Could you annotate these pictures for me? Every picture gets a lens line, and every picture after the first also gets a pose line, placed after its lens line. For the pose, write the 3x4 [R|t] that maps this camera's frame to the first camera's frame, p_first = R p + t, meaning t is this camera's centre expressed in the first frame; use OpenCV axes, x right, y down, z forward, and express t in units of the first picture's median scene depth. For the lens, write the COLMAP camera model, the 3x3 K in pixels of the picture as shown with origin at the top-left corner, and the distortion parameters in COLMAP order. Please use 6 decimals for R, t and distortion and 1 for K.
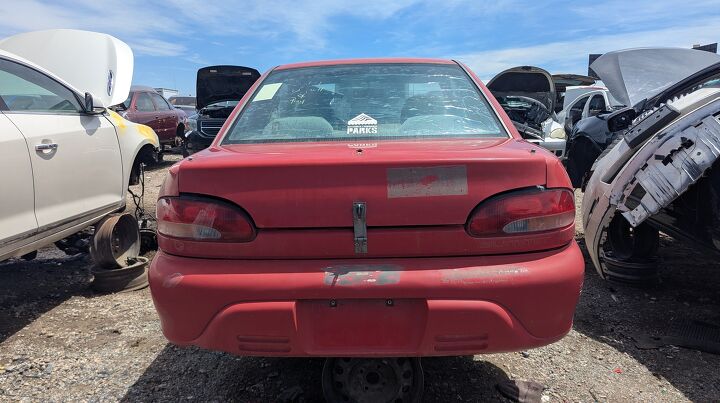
lens RADIAL K [[521.6, 0, 362.6], [0, 521.6, 198.0], [0, 0, 1]] dist [0.068999, -0.055716]
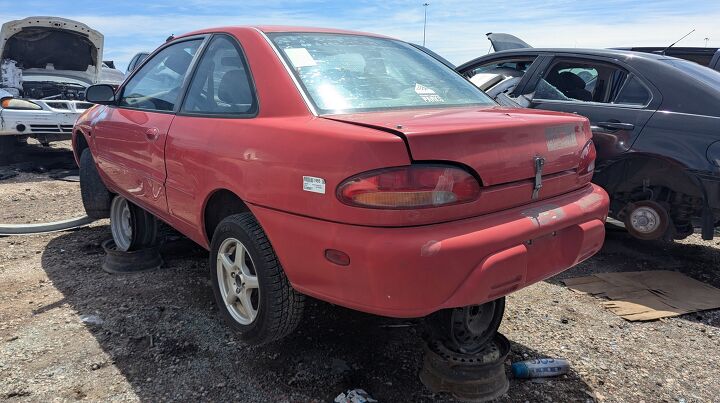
lens RADIAL K [[521.6, 0, 362.6], [0, 521.6, 198.0], [0, 0, 1]] dist [0.068999, -0.055716]
pose [[0.736008, -0.119613, 0.666322, -1.110029], [0.091159, 0.992814, 0.077530, -0.026627], [-0.670807, 0.003678, 0.741623, 0.358903]]
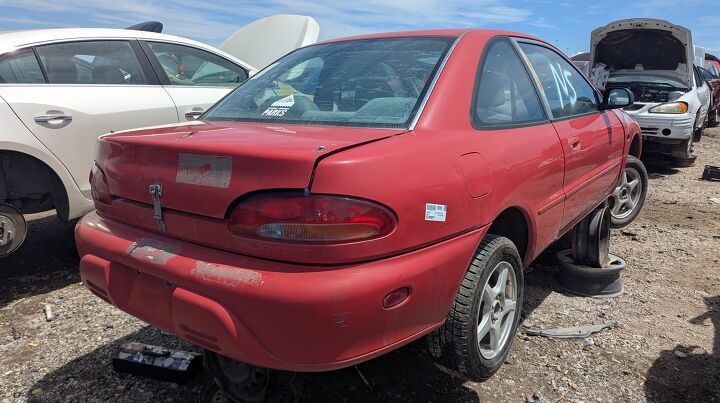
lens RADIAL K [[521.6, 0, 362.6], [0, 521.6, 198.0], [0, 0, 1]] dist [0.068999, -0.055716]
pose [[0.811266, 0.134941, -0.568892, 0.916186], [-0.099713, 0.990680, 0.092794, -0.098784], [0.576111, -0.018555, 0.817161, 0.362761]]
